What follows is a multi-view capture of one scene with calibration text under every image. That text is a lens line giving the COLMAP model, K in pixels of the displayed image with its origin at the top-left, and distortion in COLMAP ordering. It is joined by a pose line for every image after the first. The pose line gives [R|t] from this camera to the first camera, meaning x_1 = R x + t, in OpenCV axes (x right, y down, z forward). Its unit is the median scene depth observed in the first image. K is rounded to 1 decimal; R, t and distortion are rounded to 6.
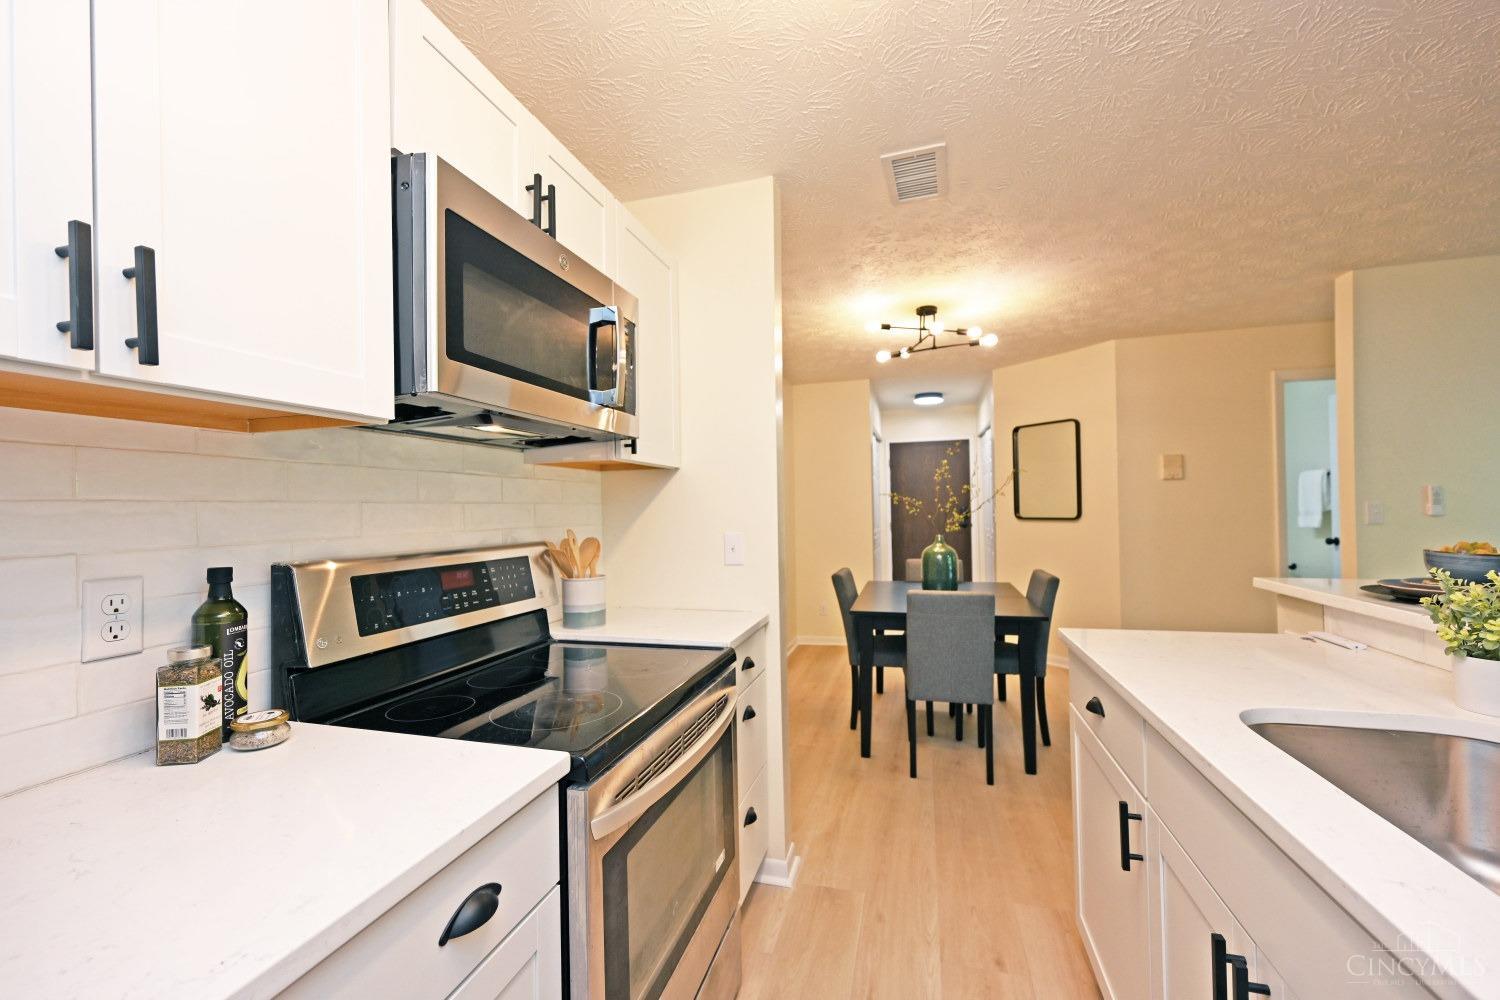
lens RADIAL K [[607.1, 0, 752.5], [0, 607.1, 506.7], [0, 0, 1]] dist [0.000670, -0.000145]
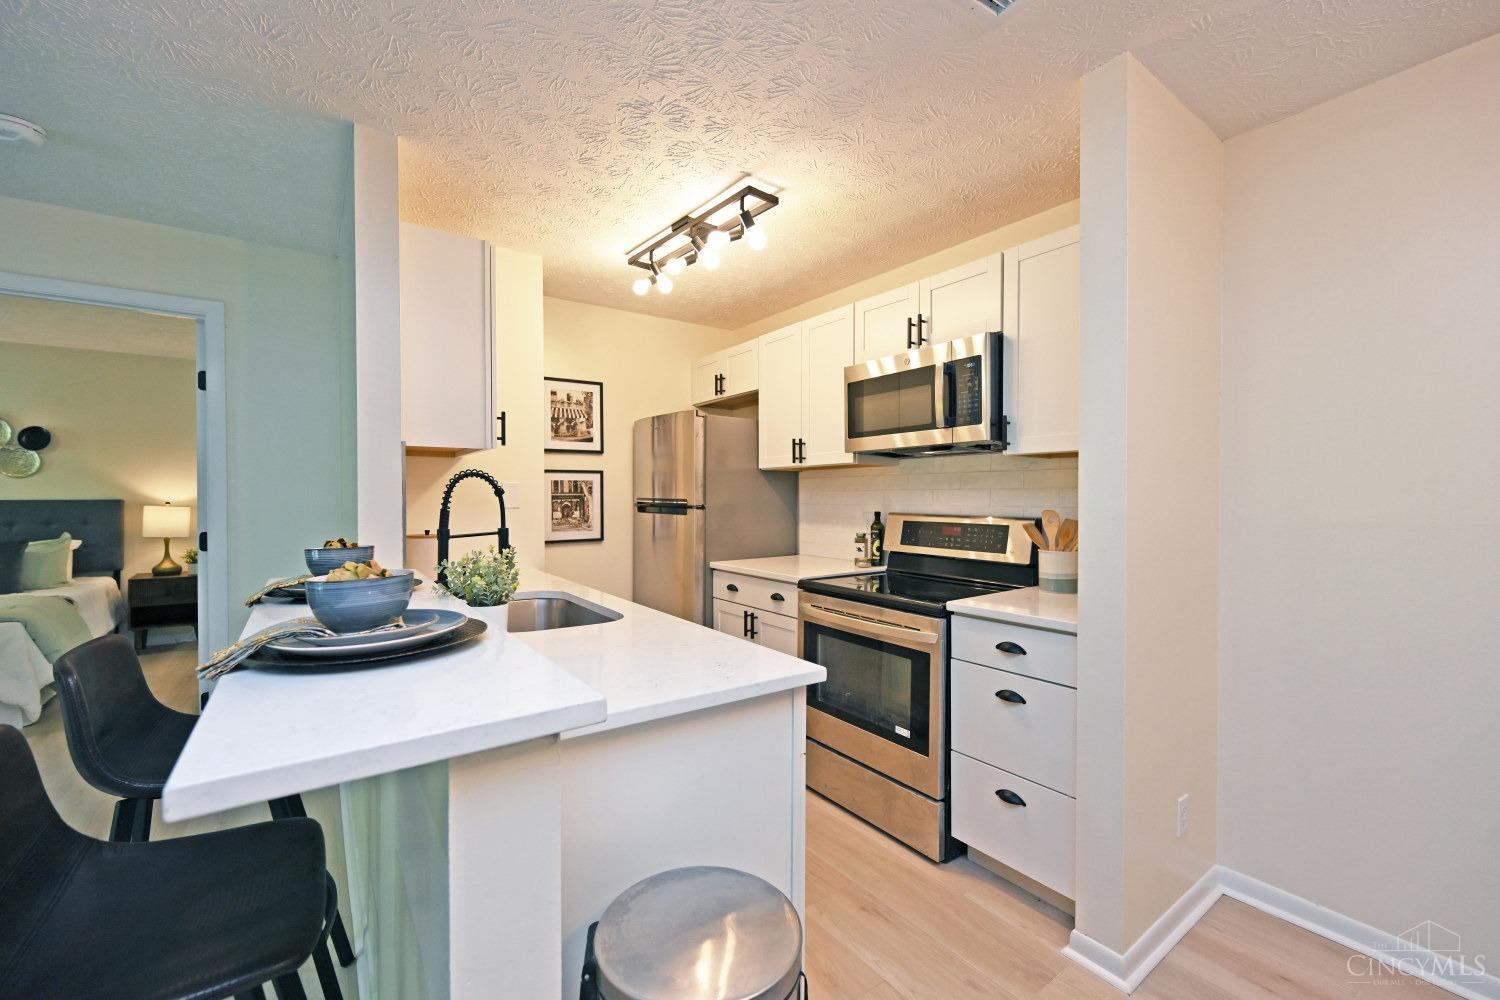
lens RADIAL K [[616.7, 0, 751.7], [0, 616.7, 504.8], [0, 0, 1]] dist [-0.001905, -0.000135]
pose [[-0.619854, 0.023580, -0.784363, 1.422832], [0.008389, 0.999690, 0.023424, -0.010409], [0.784672, 0.007939, -0.619860, 1.736990]]
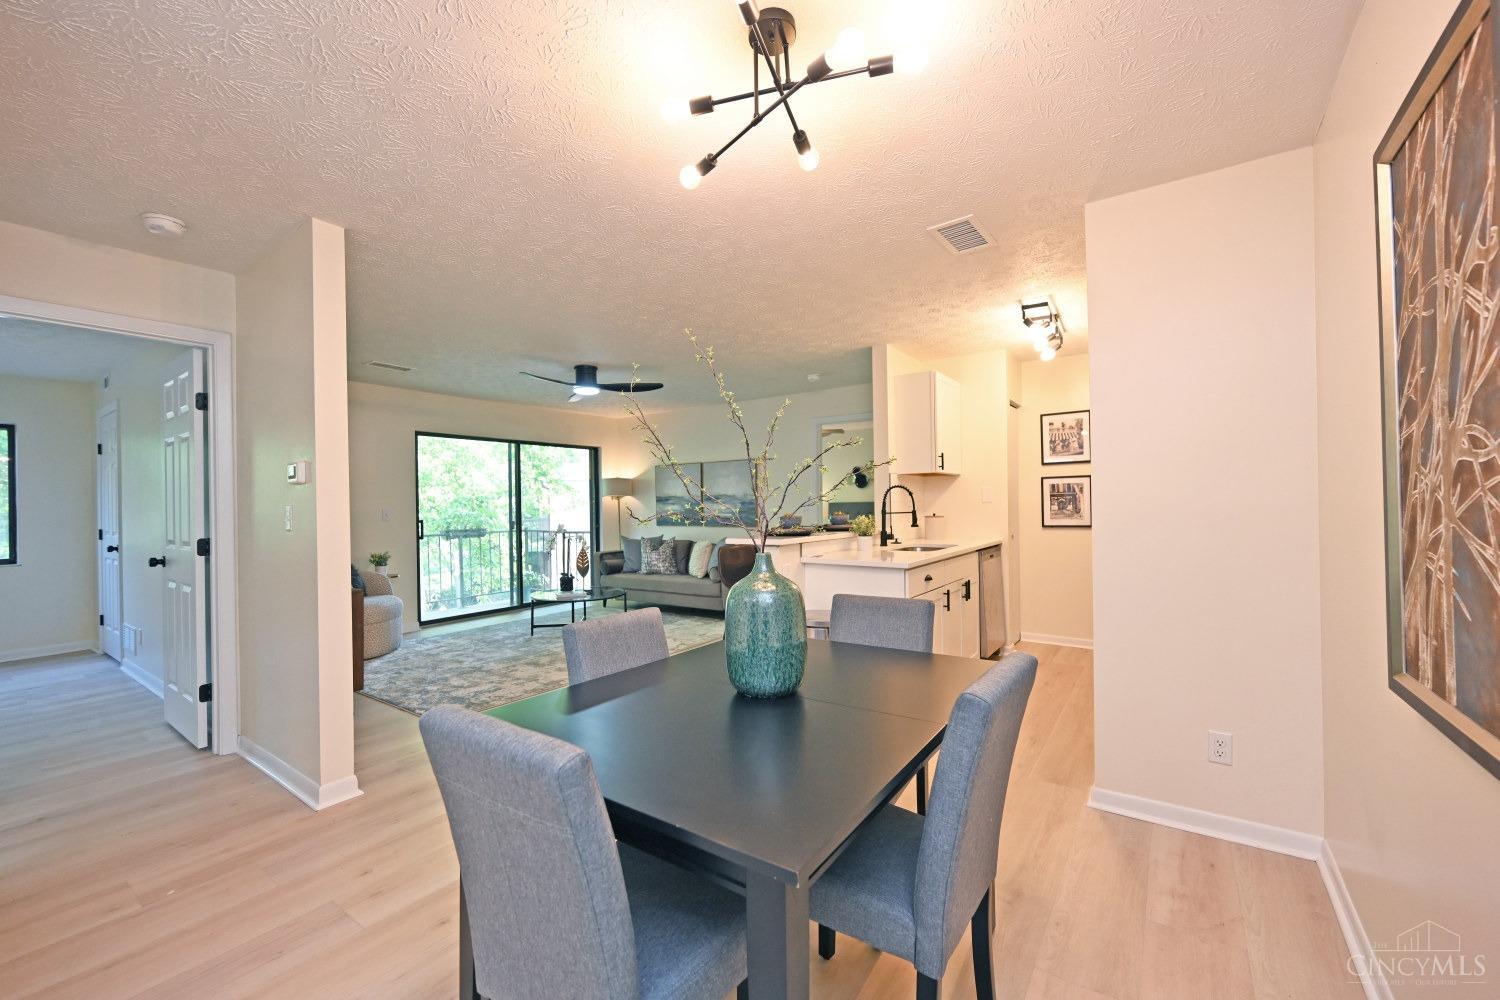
lens RADIAL K [[603.0, 0, 749.9], [0, 603.0, 502.7], [0, 0, 1]] dist [-0.000401, 0.000141]
pose [[-0.943797, 0.026993, 0.329421, 0.445844], [0.025676, 0.999635, -0.008349, 0.038220], [-0.329526, 0.000579, -0.944146, 3.543727]]
